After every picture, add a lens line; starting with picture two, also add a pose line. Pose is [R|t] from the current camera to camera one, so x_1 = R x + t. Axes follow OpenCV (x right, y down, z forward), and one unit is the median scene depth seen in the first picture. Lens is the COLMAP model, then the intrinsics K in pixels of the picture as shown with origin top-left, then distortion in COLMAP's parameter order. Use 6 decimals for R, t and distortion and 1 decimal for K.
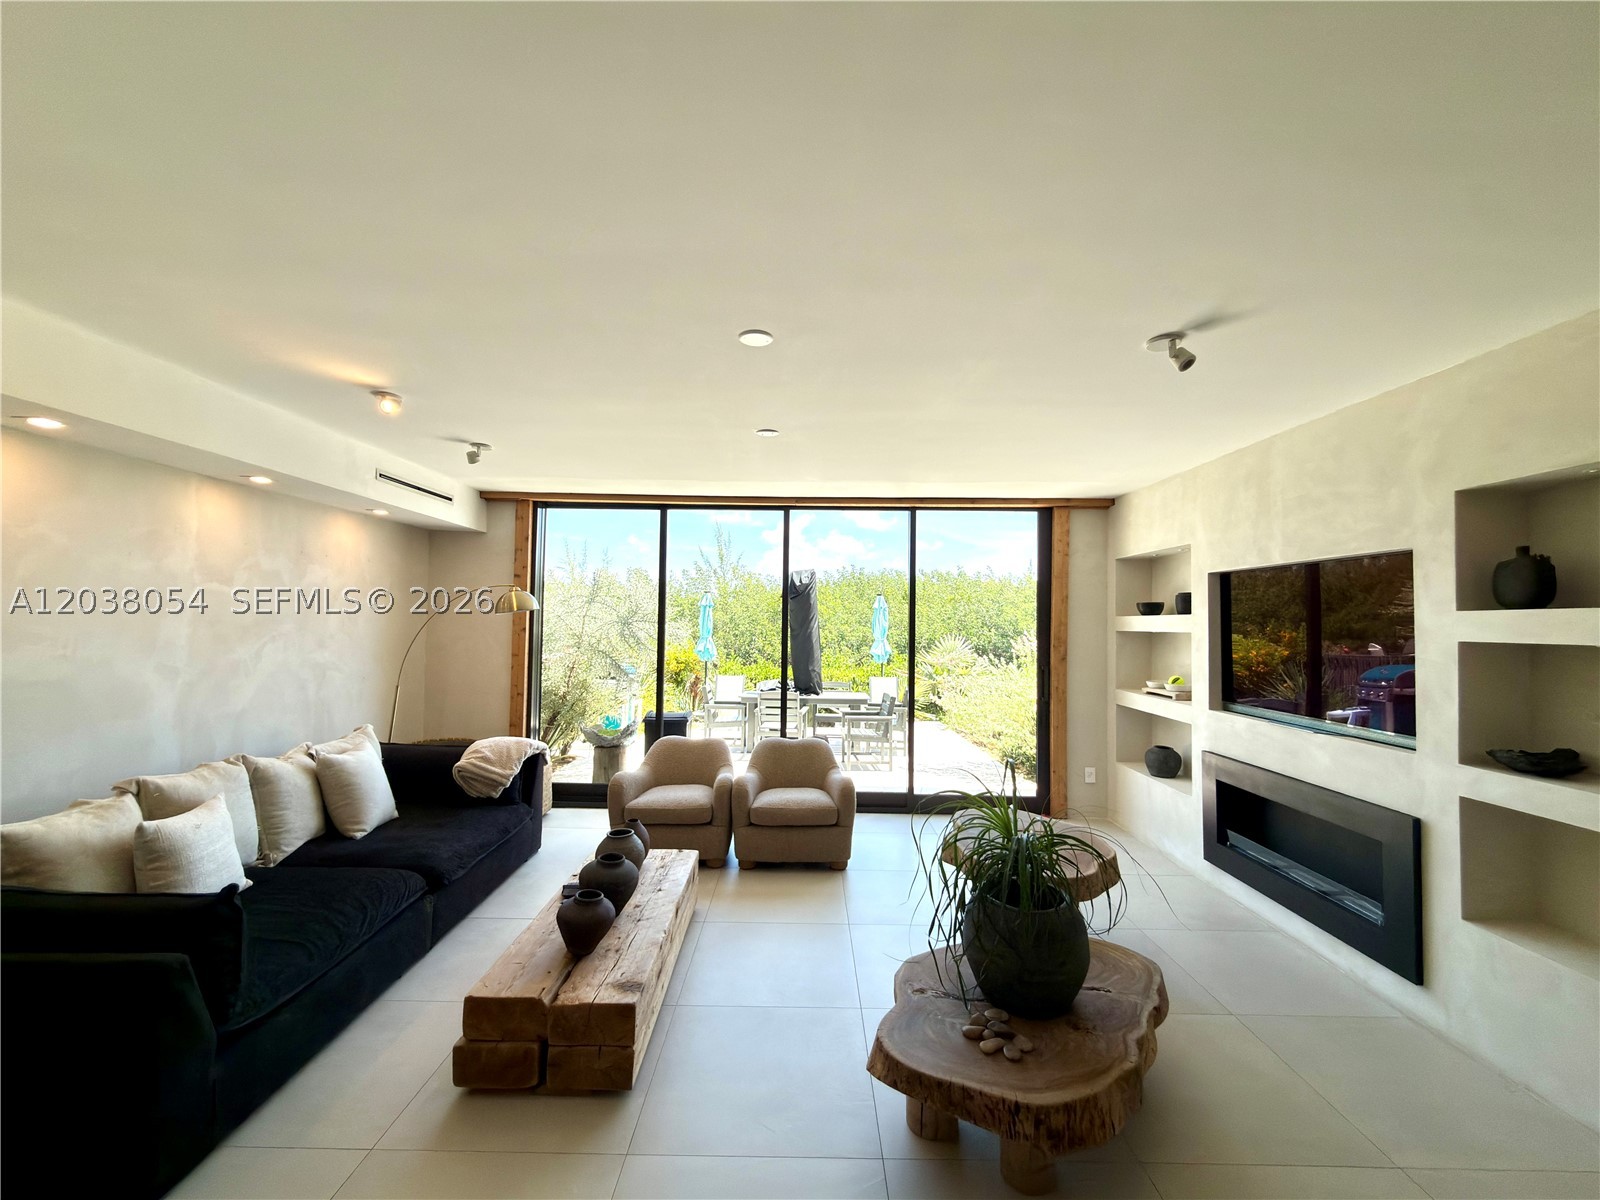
lens RADIAL K [[632.5, 0, 800.0], [0, 632.5, 603.5], [0, 0, 1]] dist [0.001046, 0.041976]
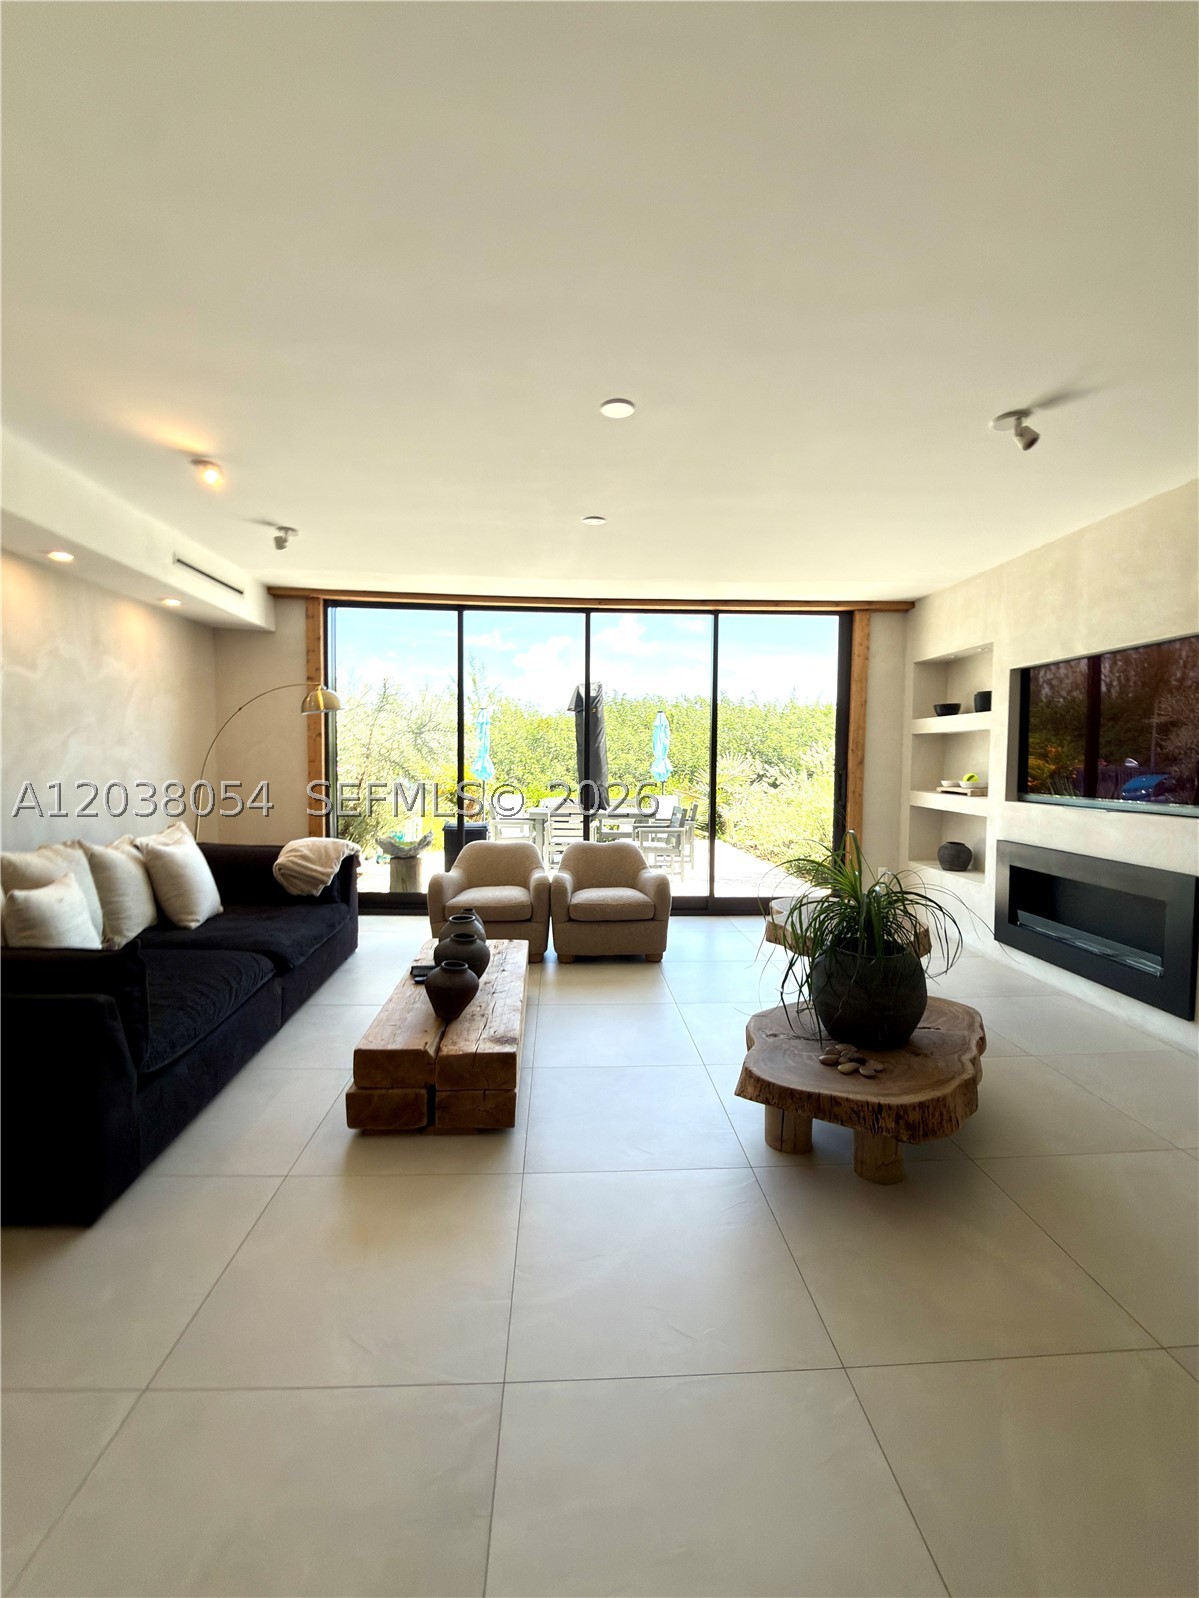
lens RADIAL K [[661.4, 0, 605.2], [0, 661.4, 773.3], [0, 0, 1]] dist [-0.000111, 0.054856]
pose [[0.997244, -0.010450, 0.073453, -0.105872], [0.006045, 0.998184, 0.059939, 0.056605], [-0.073946, -0.059330, 0.995496, -0.045586]]
